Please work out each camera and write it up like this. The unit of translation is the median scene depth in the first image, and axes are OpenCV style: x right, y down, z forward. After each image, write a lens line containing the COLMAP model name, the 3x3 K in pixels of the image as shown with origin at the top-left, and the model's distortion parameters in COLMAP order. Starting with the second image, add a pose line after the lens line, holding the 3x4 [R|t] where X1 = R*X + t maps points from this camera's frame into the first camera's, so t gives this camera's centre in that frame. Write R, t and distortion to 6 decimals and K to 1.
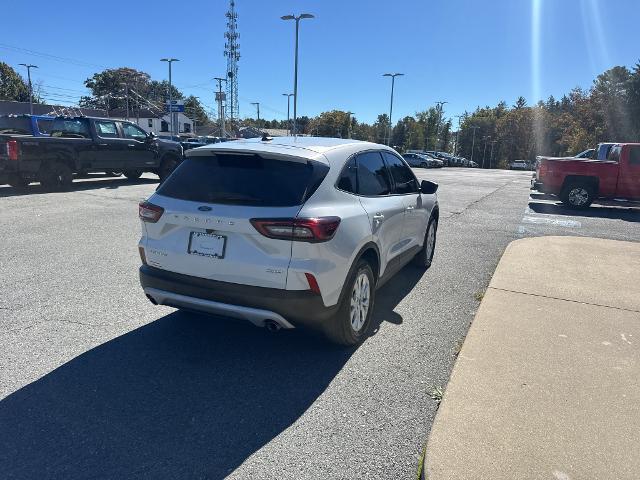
lens RADIAL K [[450.6, 0, 319.6], [0, 450.6, 240.6], [0, 0, 1]] dist [0.052502, -0.067342]
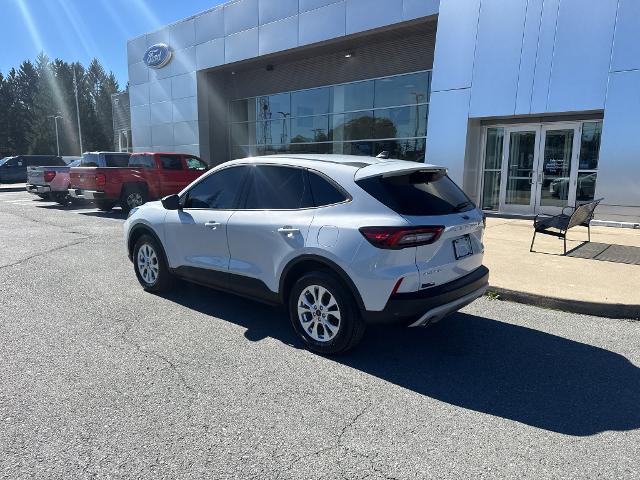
lens RADIAL K [[450.6, 0, 321.2], [0, 450.6, 241.3], [0, 0, 1]] dist [0.052502, -0.067342]
pose [[0.265122, -0.192843, 0.944734, -0.367429], [0.203634, 0.968895, 0.140629, -0.062551], [-0.942467, 0.155096, 0.296145, 0.250361]]
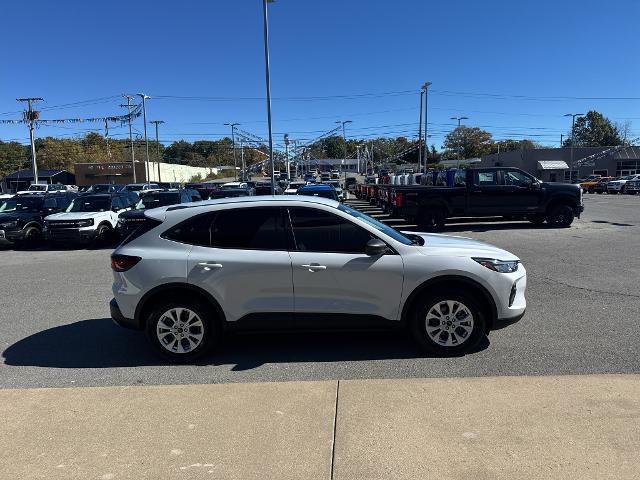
lens RADIAL K [[450.6, 0, 324.0], [0, 450.6, 238.7], [0, 0, 1]] dist [0.052502, -0.067342]
pose [[0.402949, 0.066608, -0.912795, 0.402378], [-0.149545, 0.988736, 0.006133, -0.052190], [0.902922, 0.134033, 0.408371, 0.239690]]
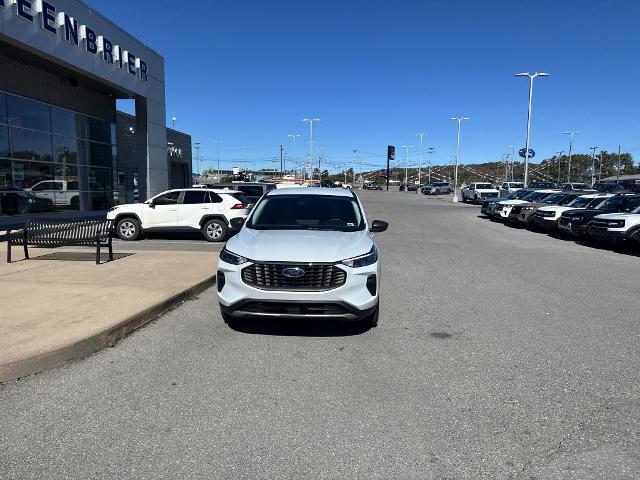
lens RADIAL K [[450.6, 0, 322.2], [0, 450.6, 243.5], [0, 0, 1]] dist [0.052502, -0.067342]
pose [[-0.931961, -0.006483, -0.362501, 0.190442], [-0.119127, 0.949803, 0.289281, -0.180533], [0.342429, 0.312783, -0.885951, 0.892327]]
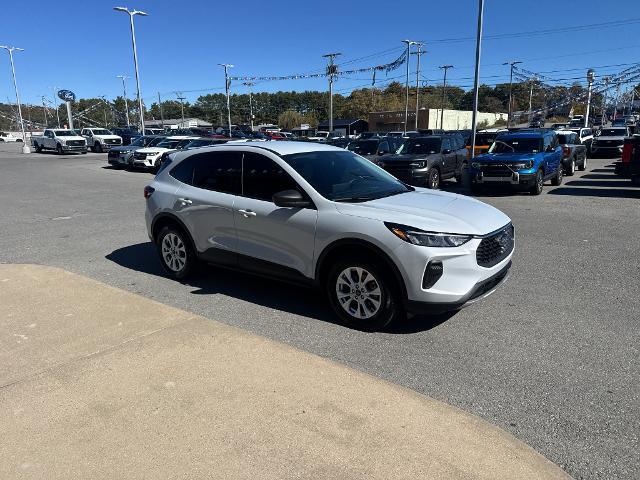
lens RADIAL K [[450.6, 0, 323.9], [0, 450.6, 244.1], [0, 0, 1]] dist [0.052502, -0.067342]
pose [[-0.218362, 0.193897, -0.956411, 0.418525], [-0.193365, 0.952033, 0.237157, -0.101302], [0.956519, 0.236722, -0.170395, 0.509879]]
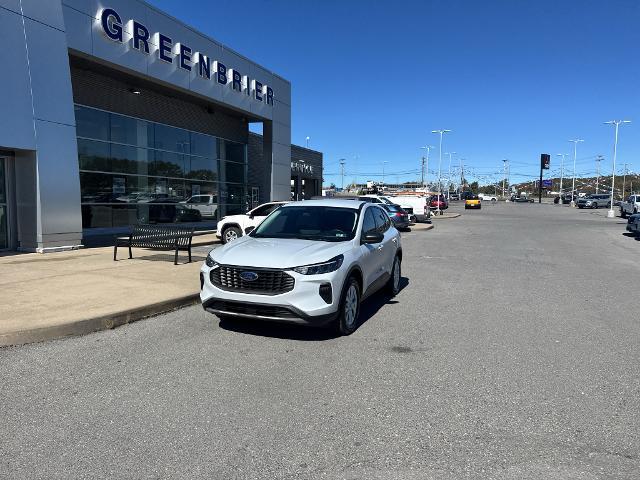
lens RADIAL K [[450.6, 0, 323.0], [0, 450.6, 241.3], [0, 0, 1]] dist [0.052502, -0.067342]
pose [[-0.997773, -0.047006, -0.047330, 0.037001], [-0.058636, 0.956330, 0.286348, -0.198201], [0.031803, 0.288486, -0.956956, 0.944831]]
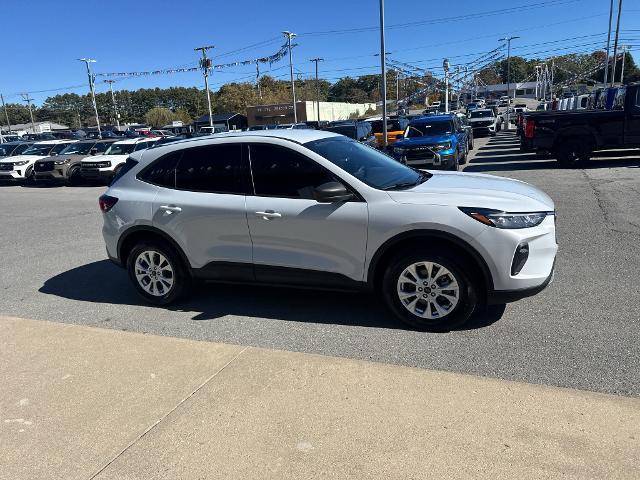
lens RADIAL K [[450.6, 0, 324.0], [0, 450.6, 236.6], [0, 0, 1]] dist [0.052502, -0.067342]
pose [[0.052971, 0.199540, -0.978457, 0.382898], [-0.136141, 0.972127, 0.190878, -0.075841], [0.989272, 0.123097, 0.078660, 0.396842]]
